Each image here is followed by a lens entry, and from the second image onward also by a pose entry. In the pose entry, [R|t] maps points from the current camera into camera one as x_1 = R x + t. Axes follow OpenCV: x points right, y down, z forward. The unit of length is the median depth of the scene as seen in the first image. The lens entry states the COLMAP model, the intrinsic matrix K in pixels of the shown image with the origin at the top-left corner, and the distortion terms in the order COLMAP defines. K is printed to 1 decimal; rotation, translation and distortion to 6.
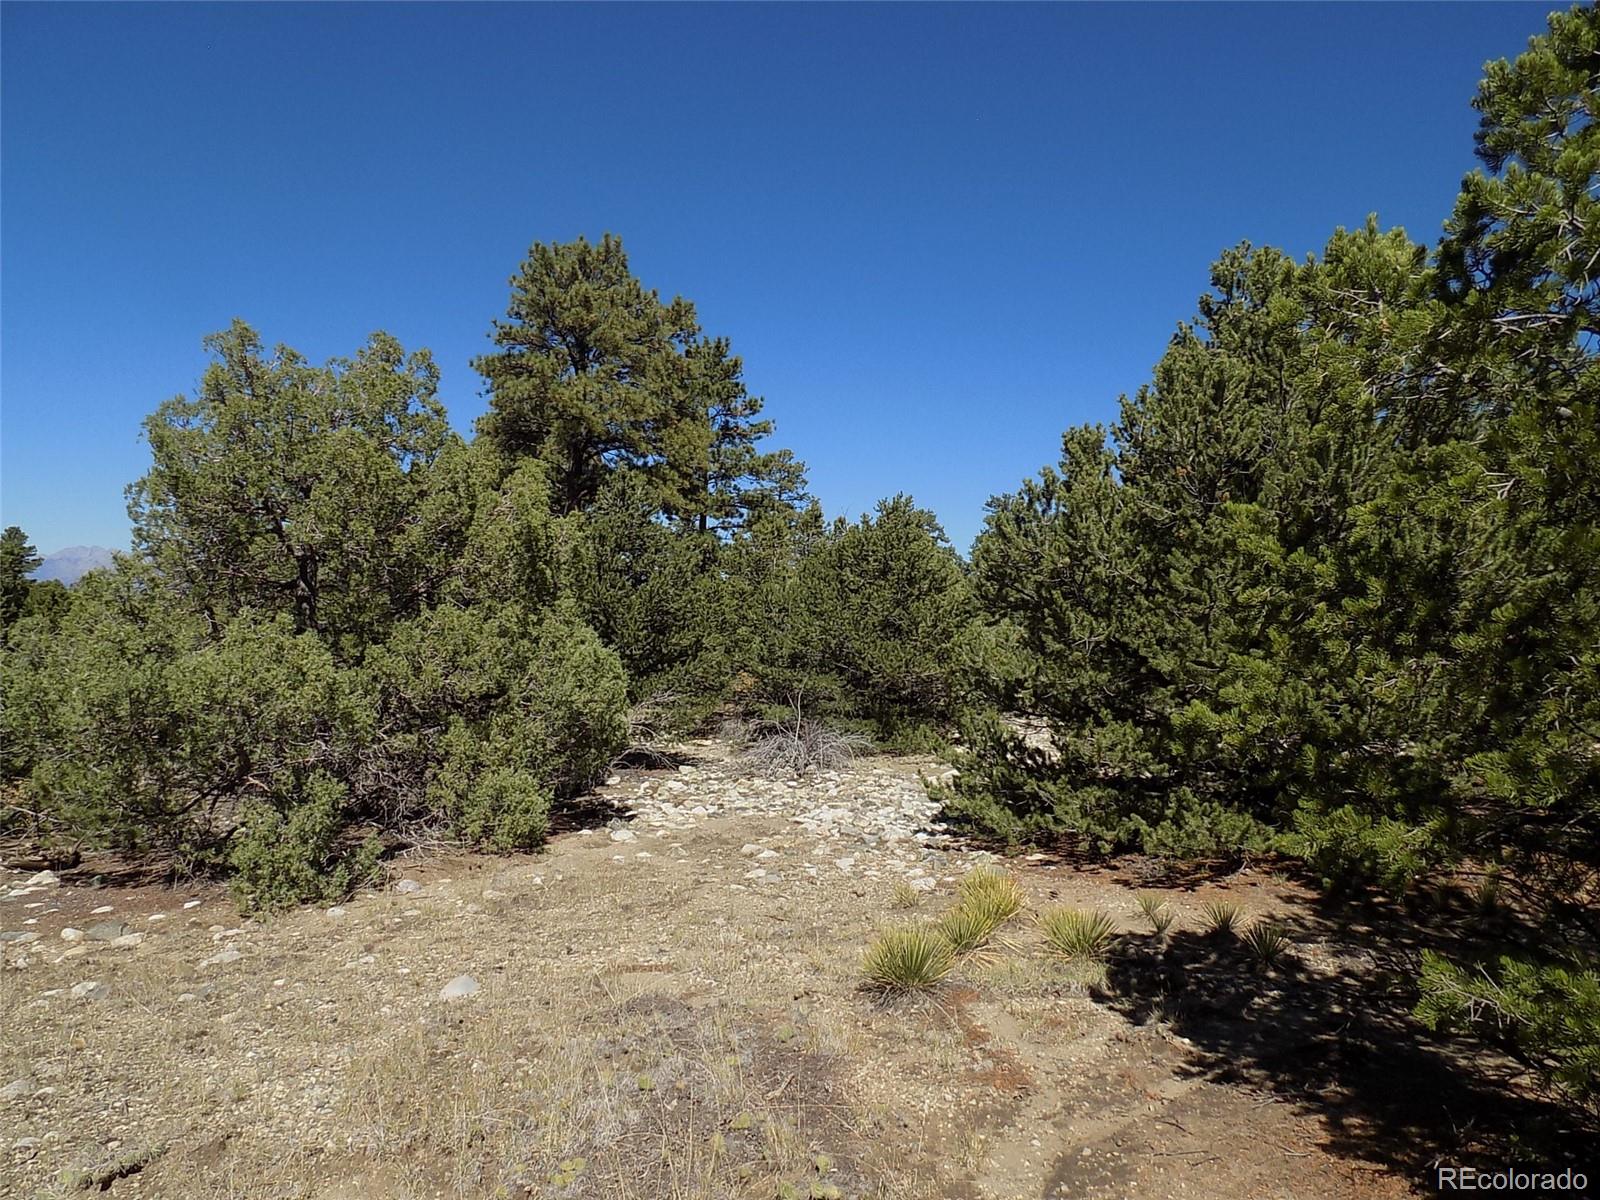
lens RADIAL K [[1118.9, 0, 800.0], [0, 1118.9, 601.6], [0, 0, 1]] dist [-0.000009, -0.000014]
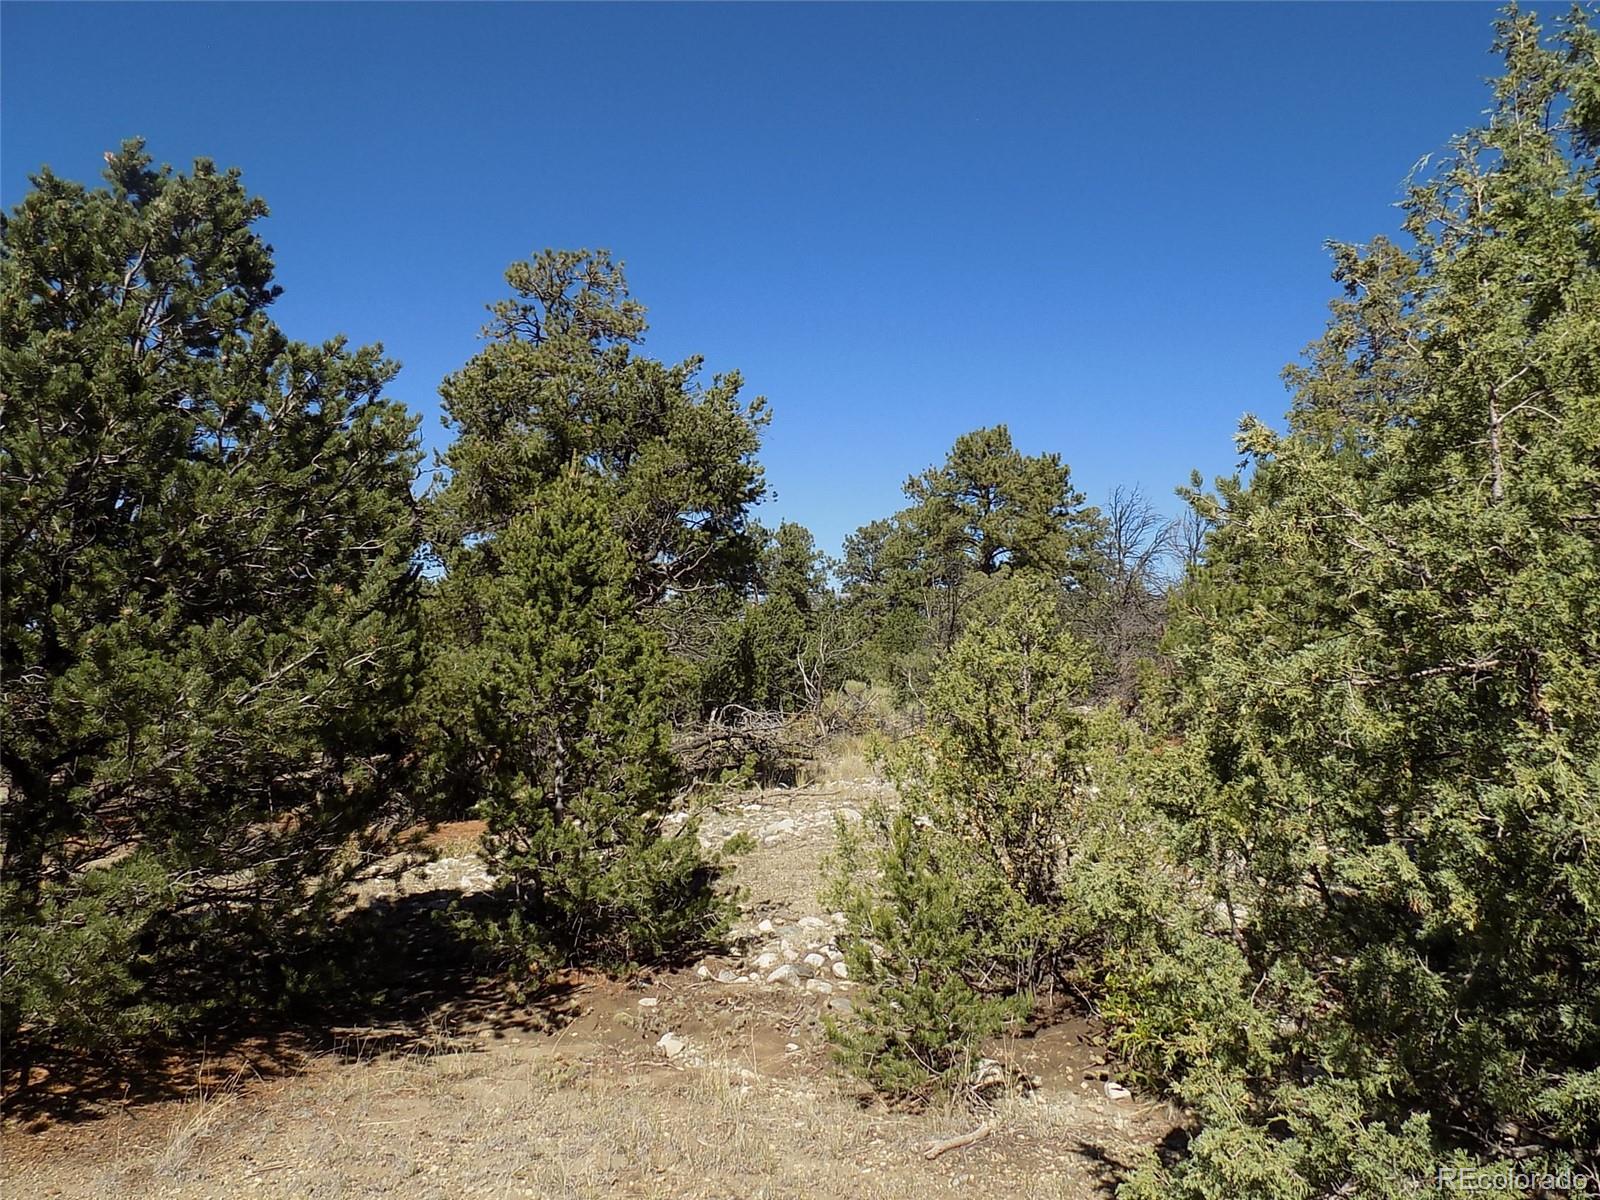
lens RADIAL K [[1118.9, 0, 799.5], [0, 1118.9, 602.3], [0, 0, 1]] dist [-0.000009, -0.000014]
pose [[0.966531, -0.022556, -0.255557, -0.036318], [0.018266, 0.999650, -0.019149, -0.026754], [0.255900, 0.013840, 0.966604, -0.773429]]
